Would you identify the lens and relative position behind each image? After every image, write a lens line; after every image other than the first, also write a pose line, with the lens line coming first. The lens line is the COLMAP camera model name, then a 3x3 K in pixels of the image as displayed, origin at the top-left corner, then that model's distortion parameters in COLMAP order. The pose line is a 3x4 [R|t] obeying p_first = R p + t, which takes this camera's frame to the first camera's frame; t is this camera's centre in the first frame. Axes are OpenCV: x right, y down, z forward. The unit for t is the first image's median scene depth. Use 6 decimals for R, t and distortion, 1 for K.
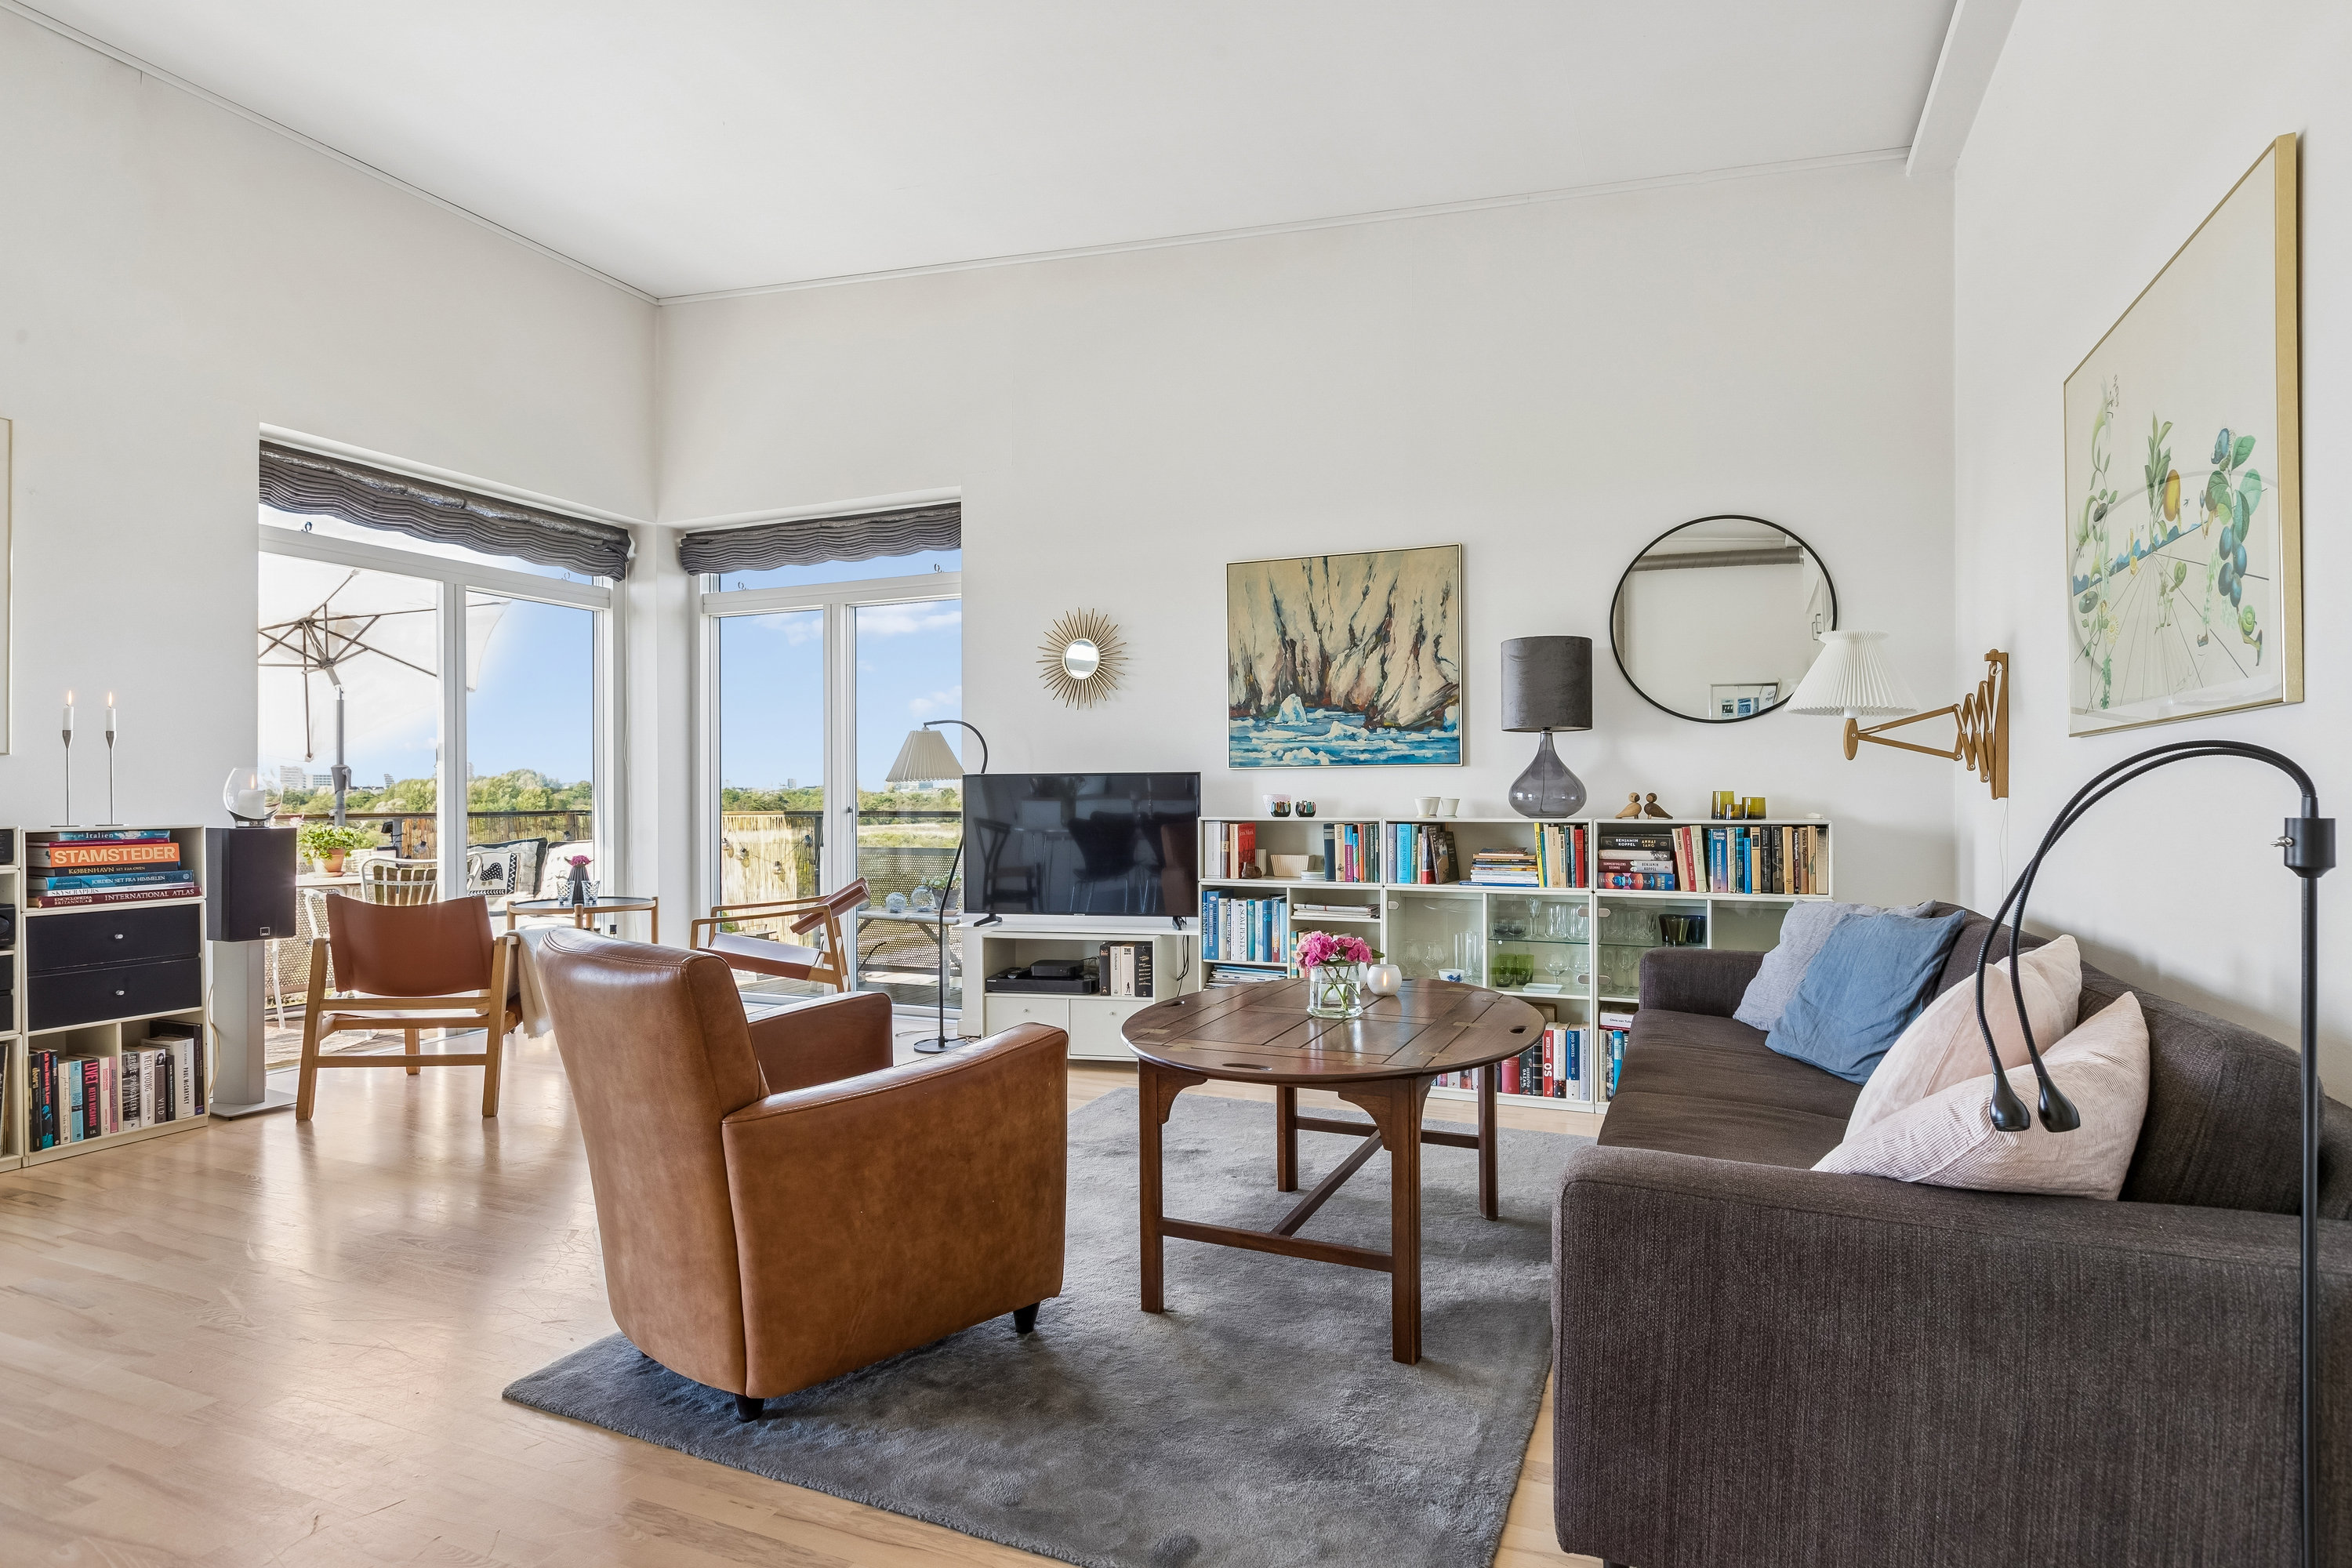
lens RADIAL K [[1231.4, 0, 1192.4], [0, 1231.4, 794.2], [0, 0, 1]] dist [0.007846, 0.000389]
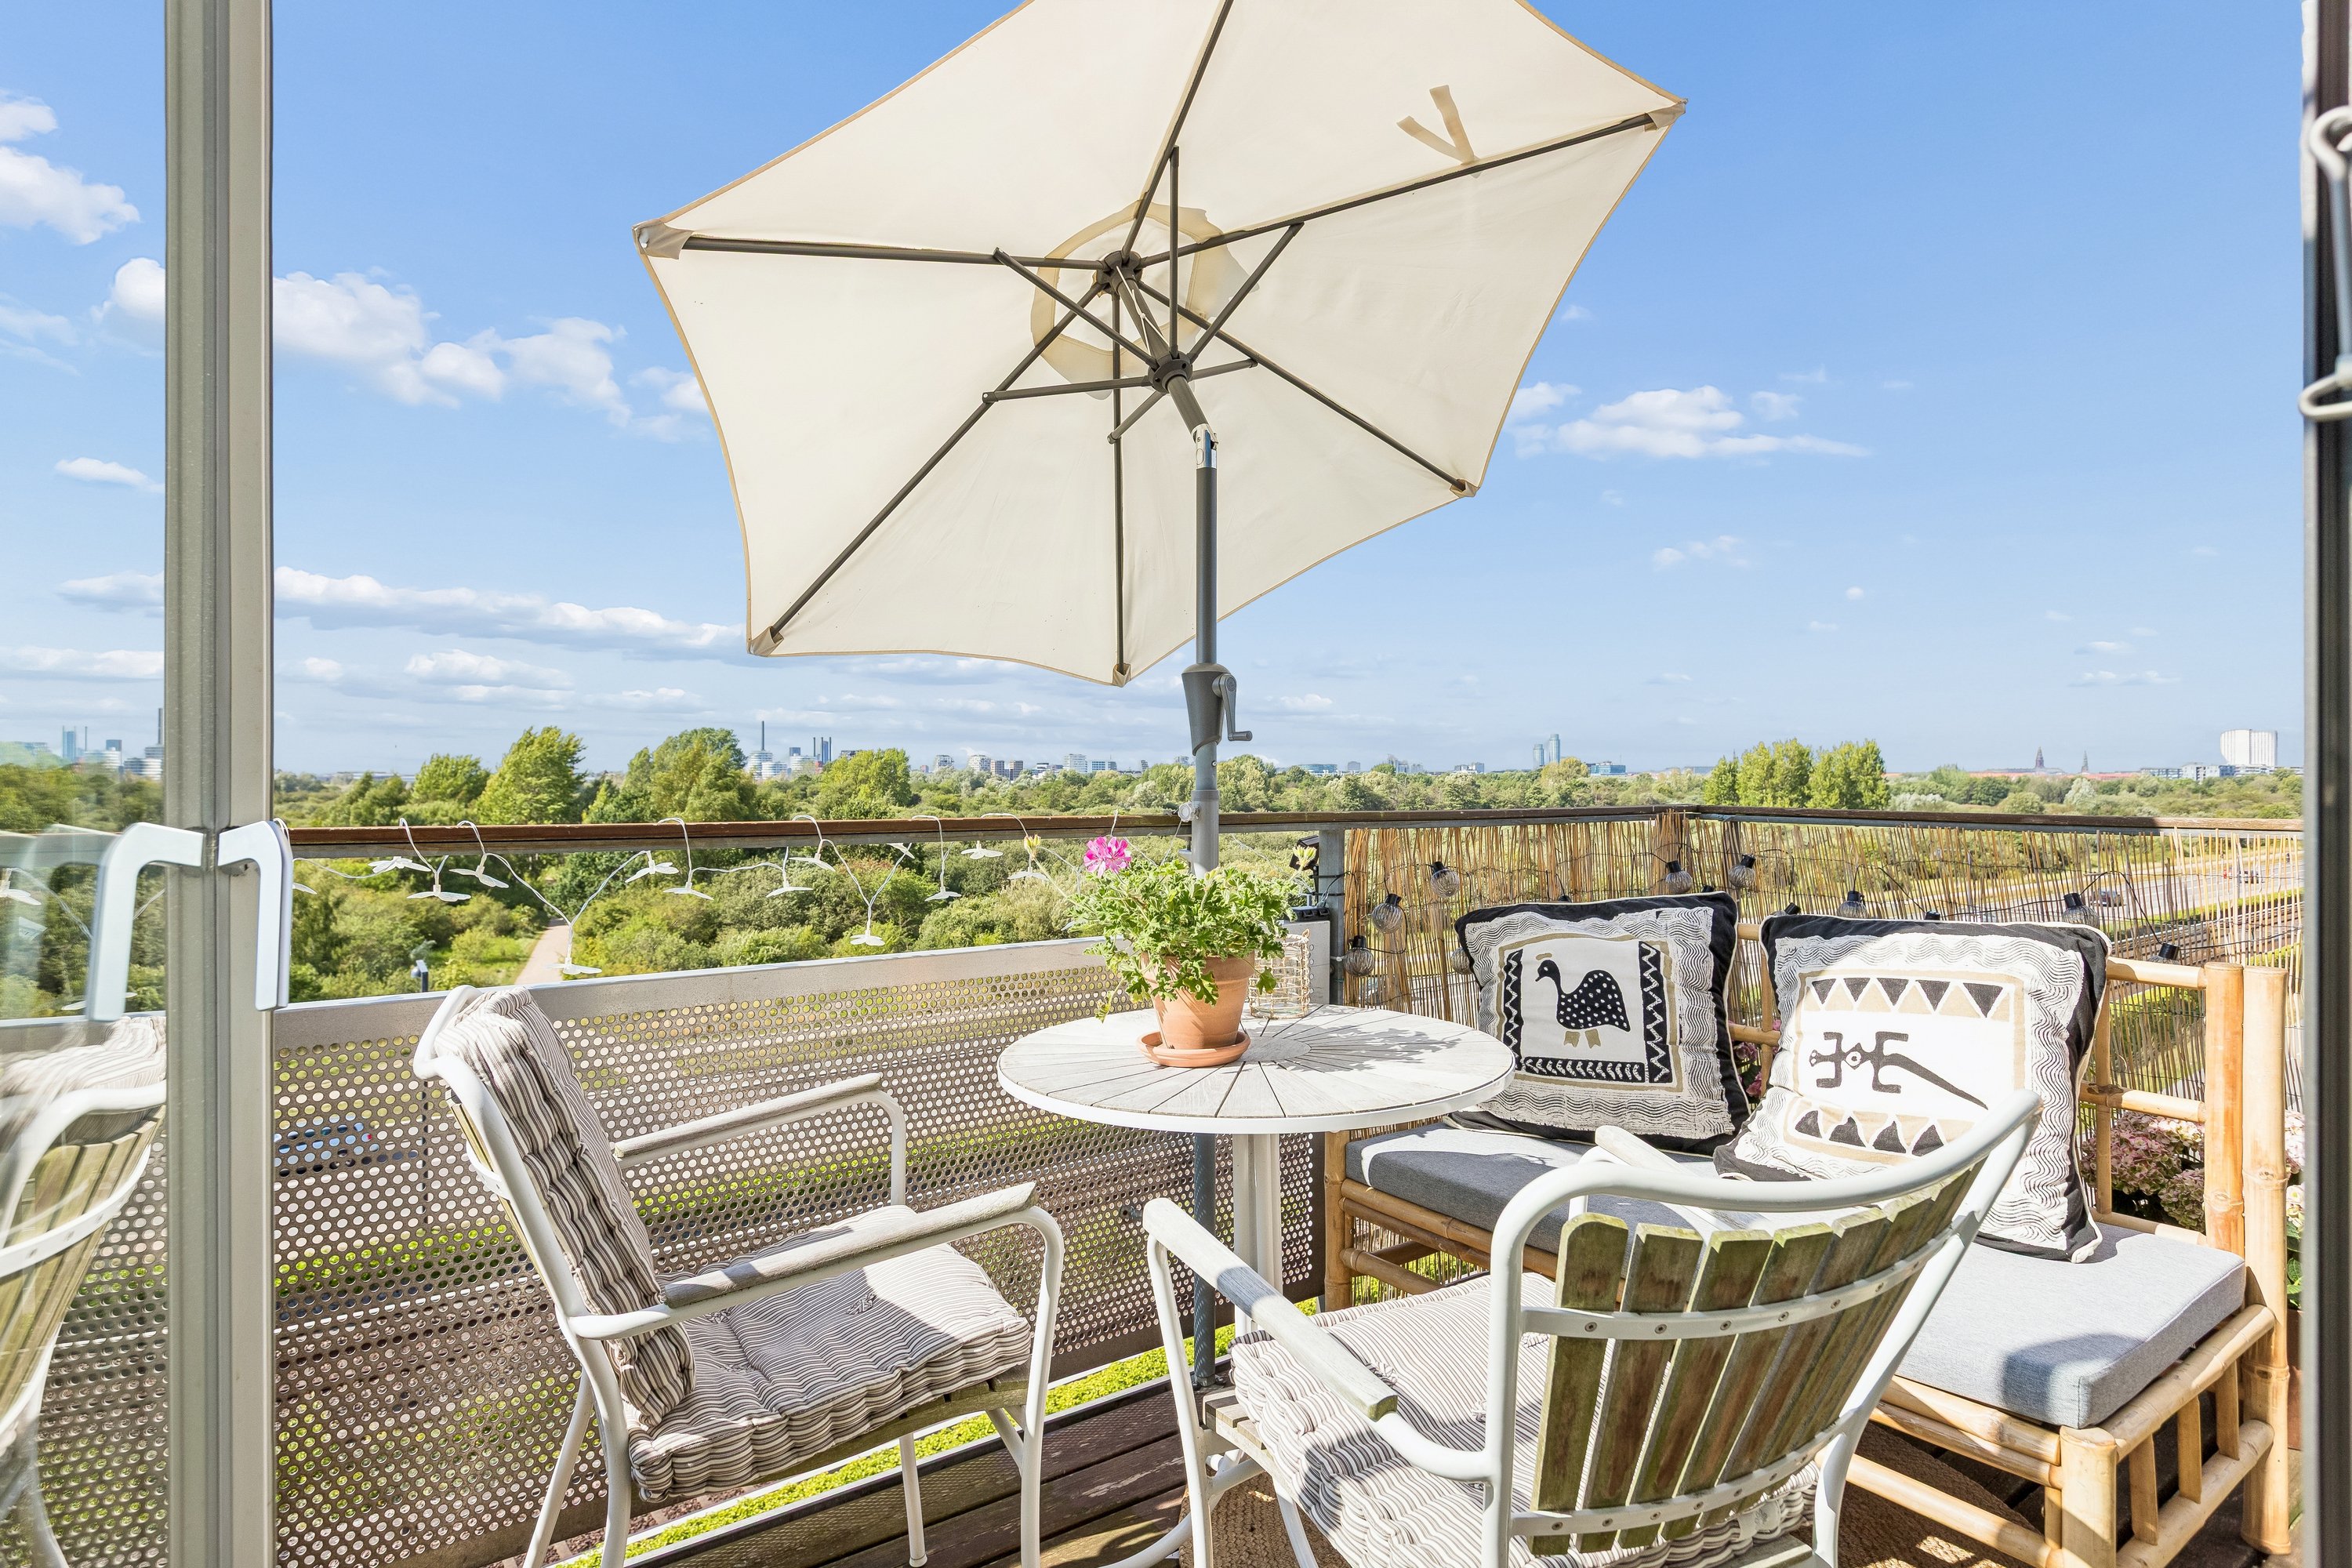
lens RADIAL K [[1231.4, 0, 1171.0], [0, 1231.4, 779.6], [0, 0, 1]] dist [0.007846, 0.000389]
pose [[0.850363, 0.003246, -0.526187, -0.526024], [-0.002640, 0.999995, 0.001901, 0.006017], [0.526190, -0.000227, 0.850367, 0.718418]]
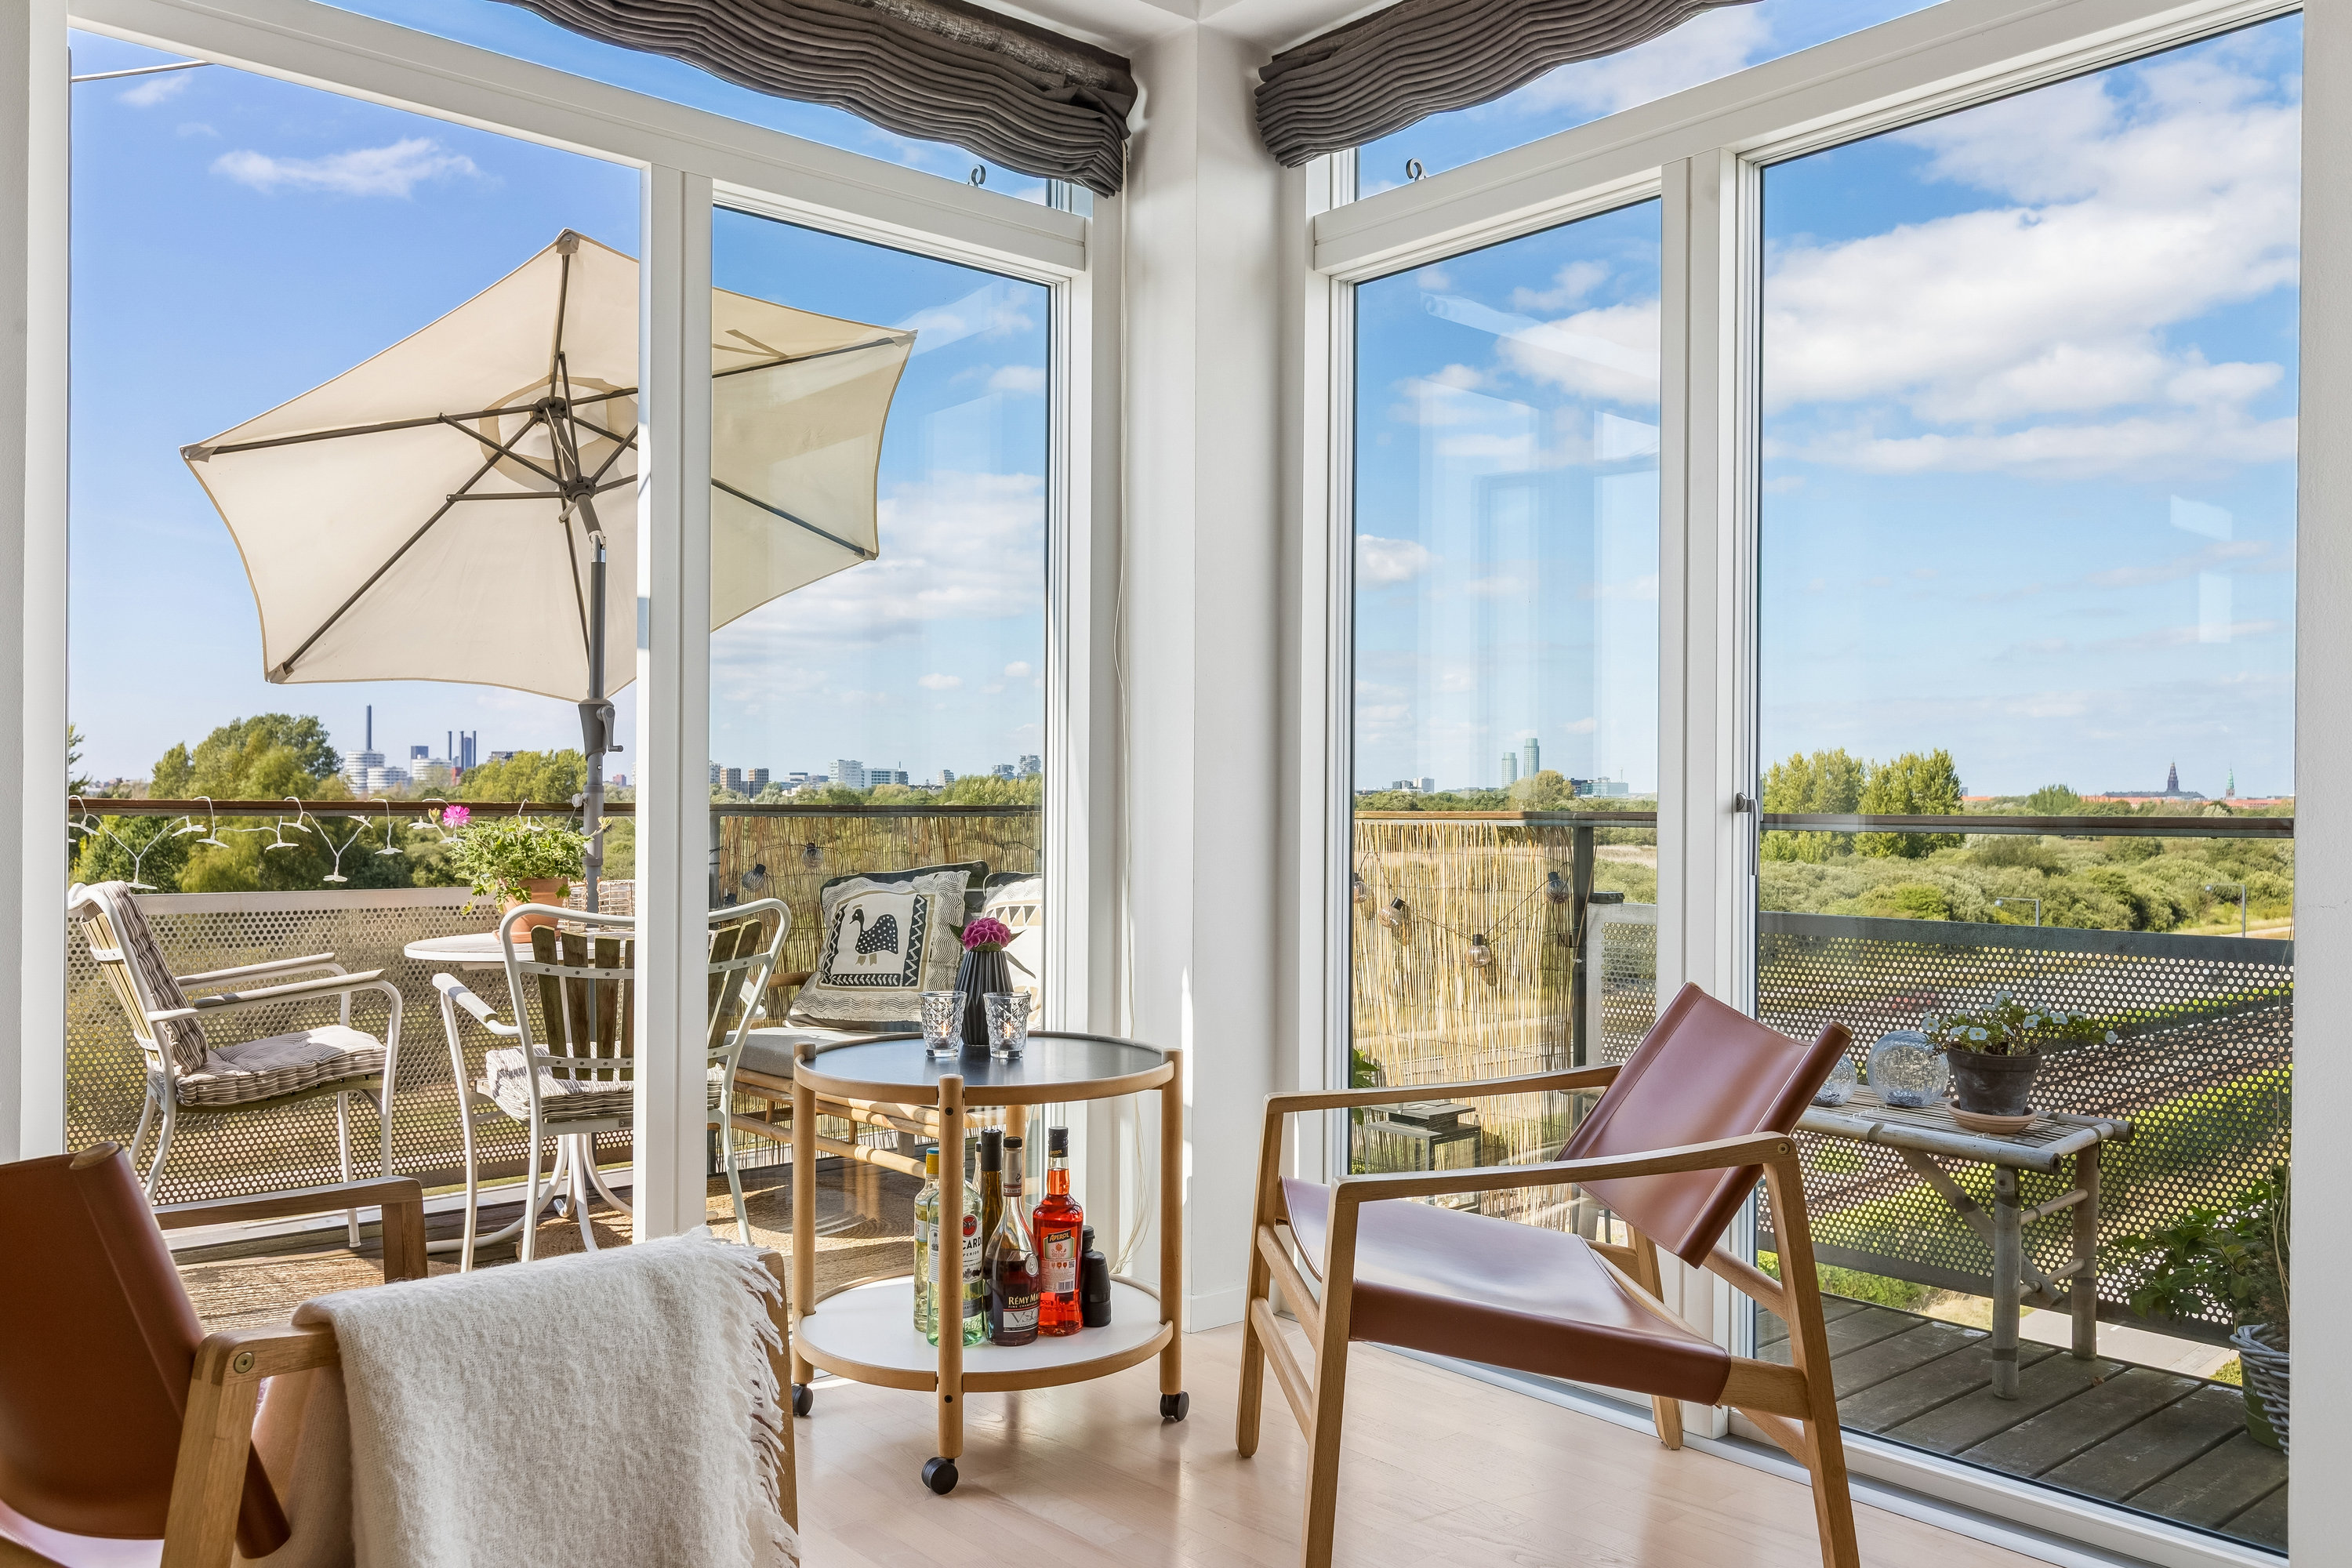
lens RADIAL K [[1798.5, 0, 1179.3], [0, 1798.5, 796.3], [0, 0, 1]] dist [0.008243, -0.007663]
pose [[0.900215, 0.008826, -0.435356, -0.189135], [-0.010132, 0.999948, -0.000679, 0.011777], [0.435327, 0.005022, 0.900258, 0.479128]]
